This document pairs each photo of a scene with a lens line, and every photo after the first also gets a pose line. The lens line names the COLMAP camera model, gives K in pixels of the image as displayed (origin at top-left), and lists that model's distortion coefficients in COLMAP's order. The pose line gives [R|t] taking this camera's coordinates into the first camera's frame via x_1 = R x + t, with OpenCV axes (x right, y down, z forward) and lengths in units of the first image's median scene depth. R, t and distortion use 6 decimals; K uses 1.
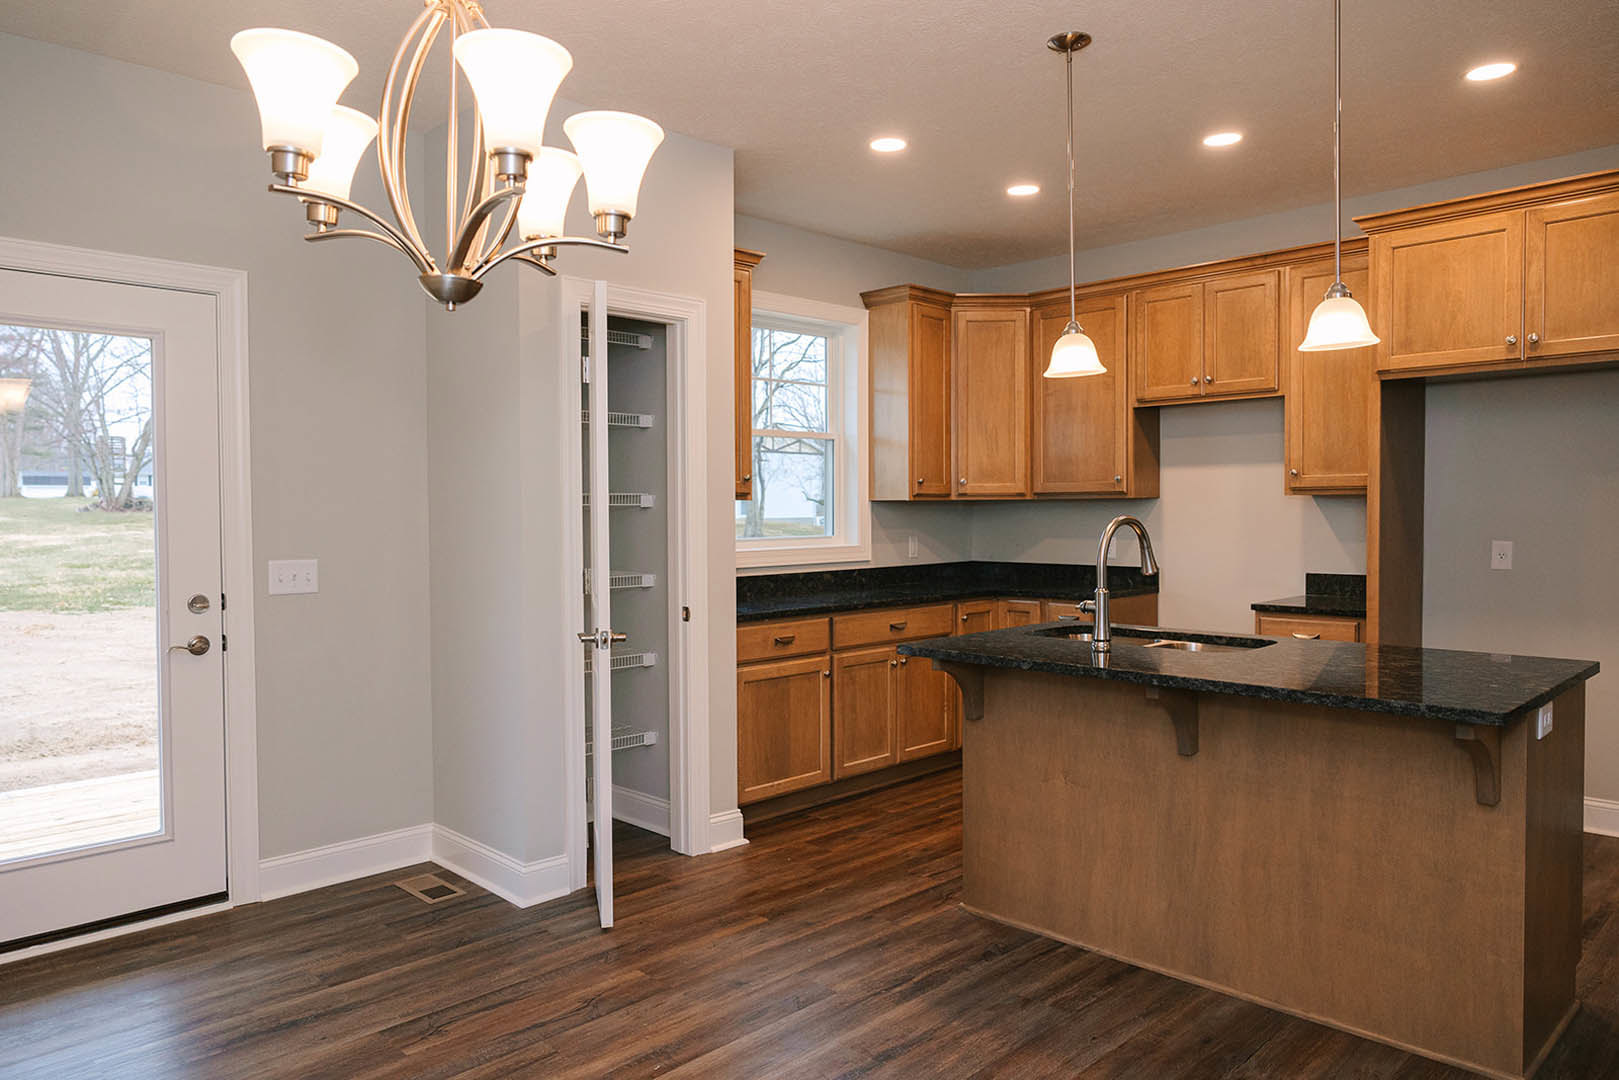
lens RADIAL K [[1104.2, 0, 809.5], [0, 1104.2, 540.0], [0, 0, 1]] dist [-0.001209, 0.003432]
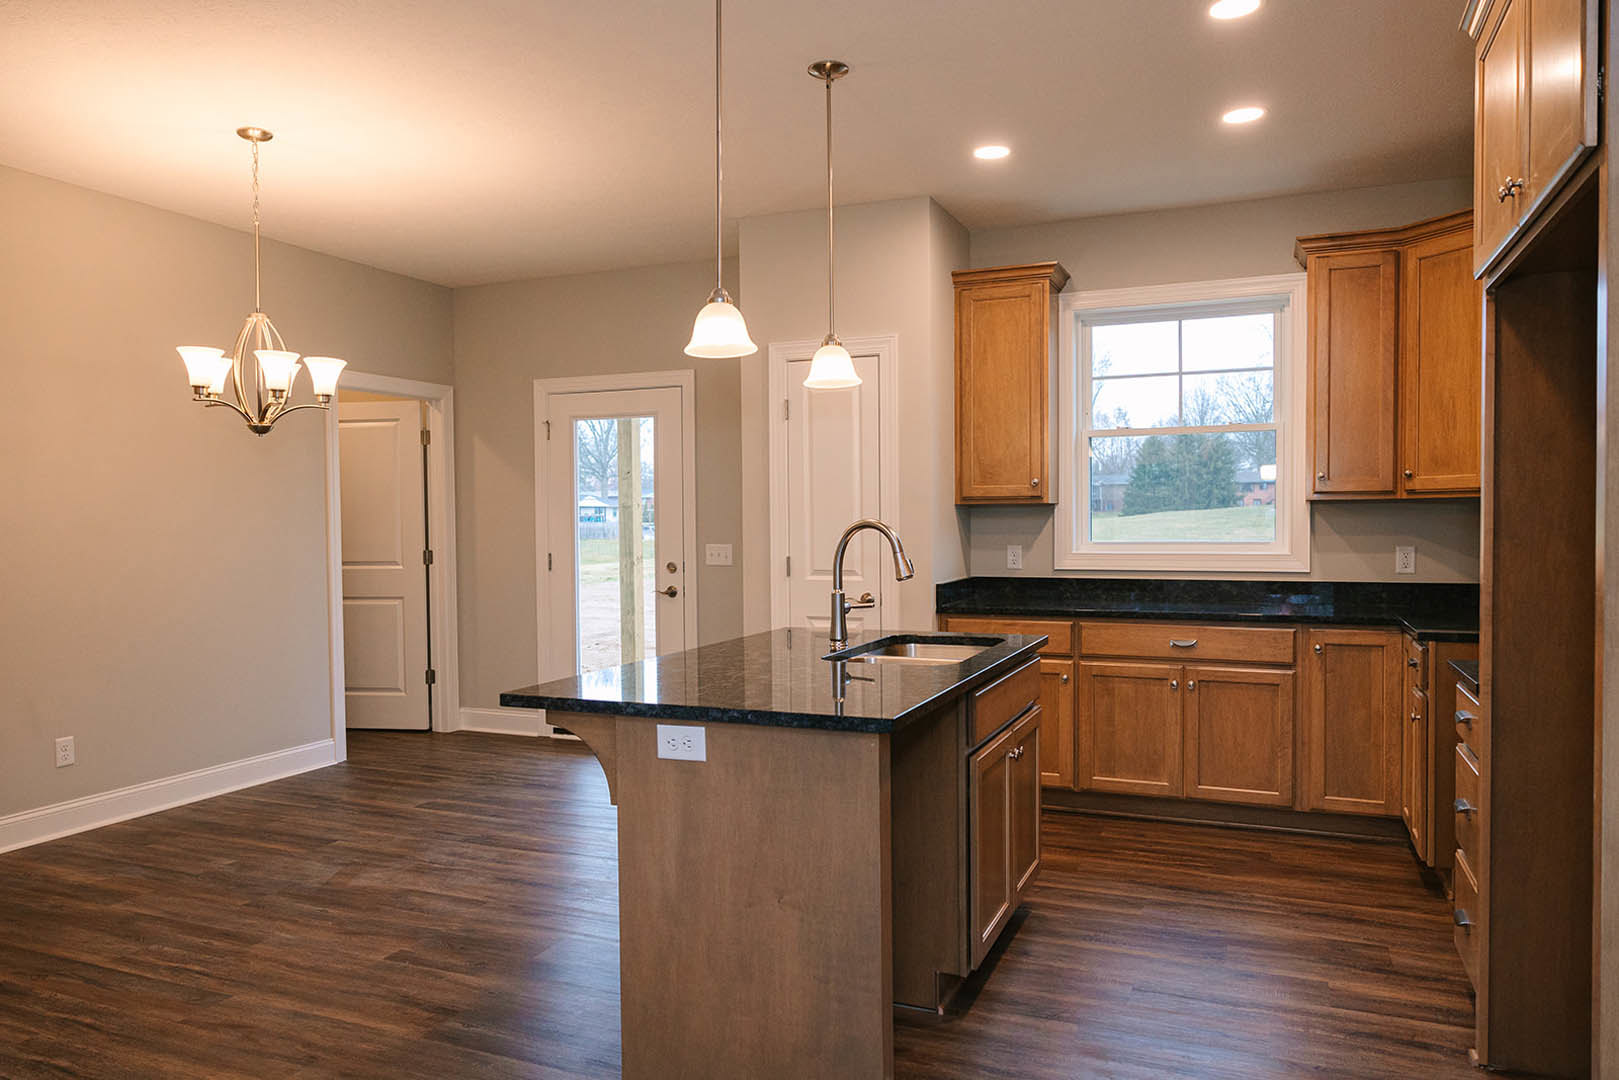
lens RADIAL K [[1133.4, 0, 809.5], [0, 1133.4, 540.0], [0, 0, 1]] dist [0.048547, 0.000583]
pose [[0.391435, 0.023128, -0.919915, 0.942648], [-0.023536, 0.999609, 0.015116, -0.013540], [0.919905, 0.015734, 0.391826, 0.425272]]
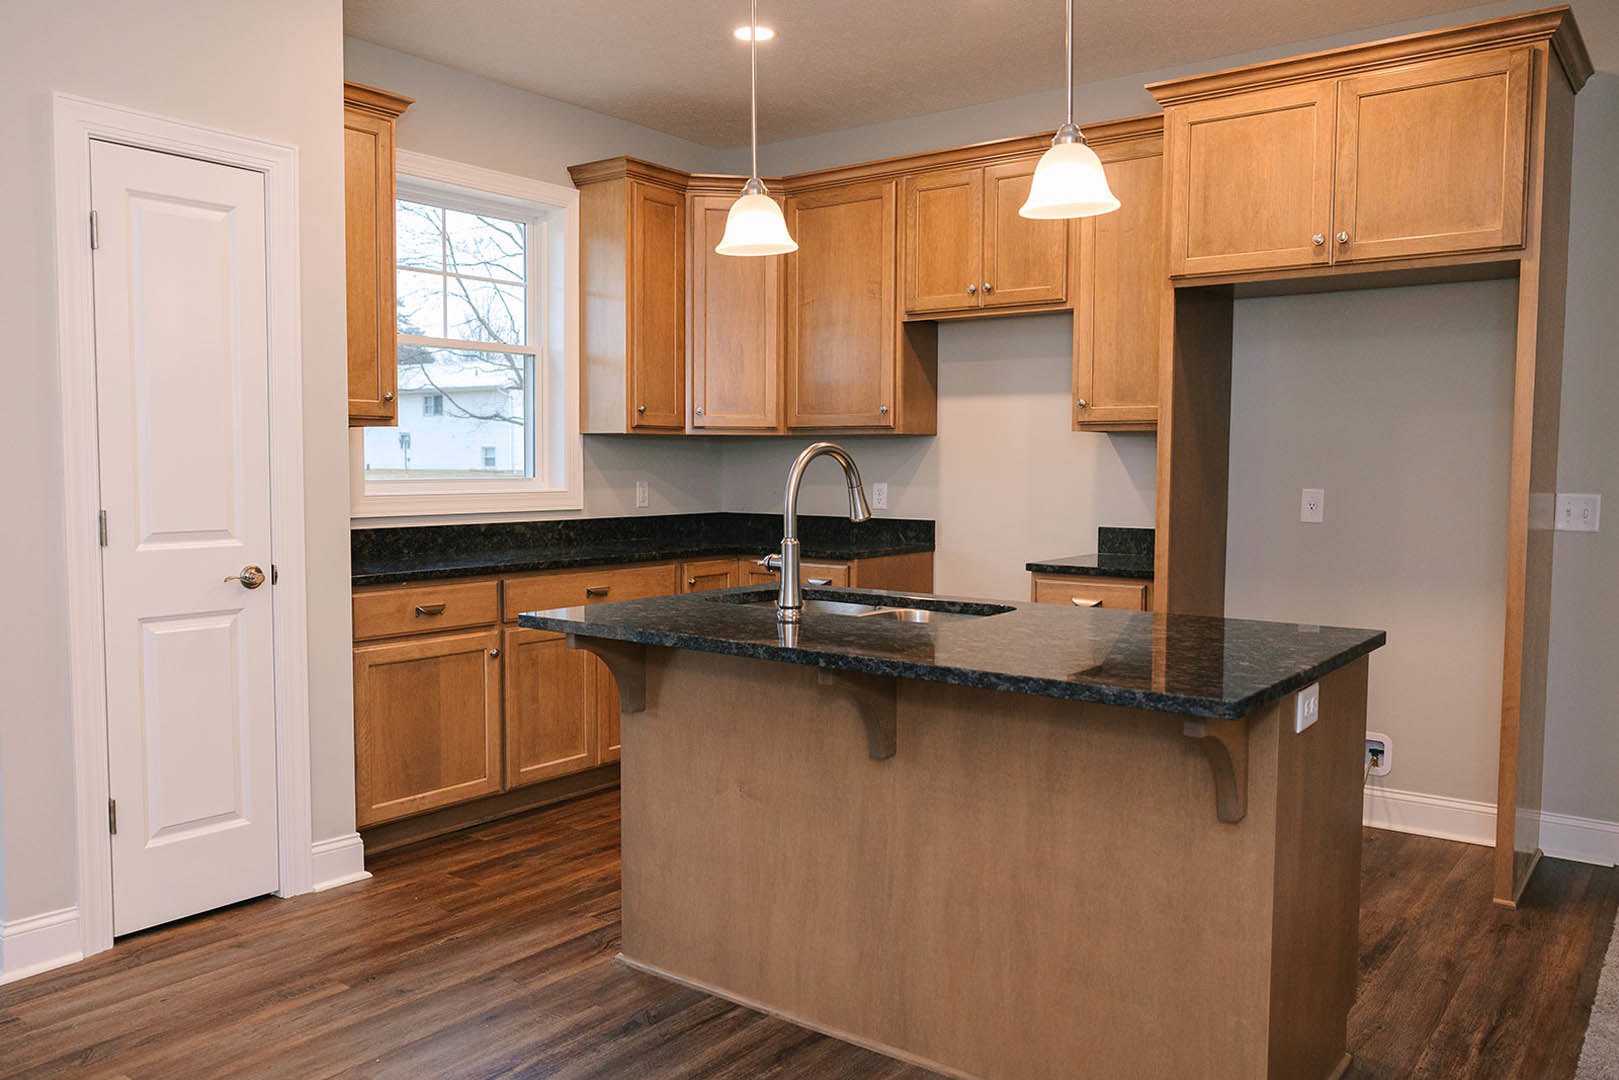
lens RADIAL K [[1259.9, 0, 809.5], [0, 1259.9, 540.0], [0, 0, 1]] dist [-0.010869, 0.005923]
pose [[0.990137, 0.003968, 0.140049, 0.120990], [-0.008630, 0.999428, 0.032700, 0.012759], [-0.139839, -0.033586, 0.989604, 0.112947]]
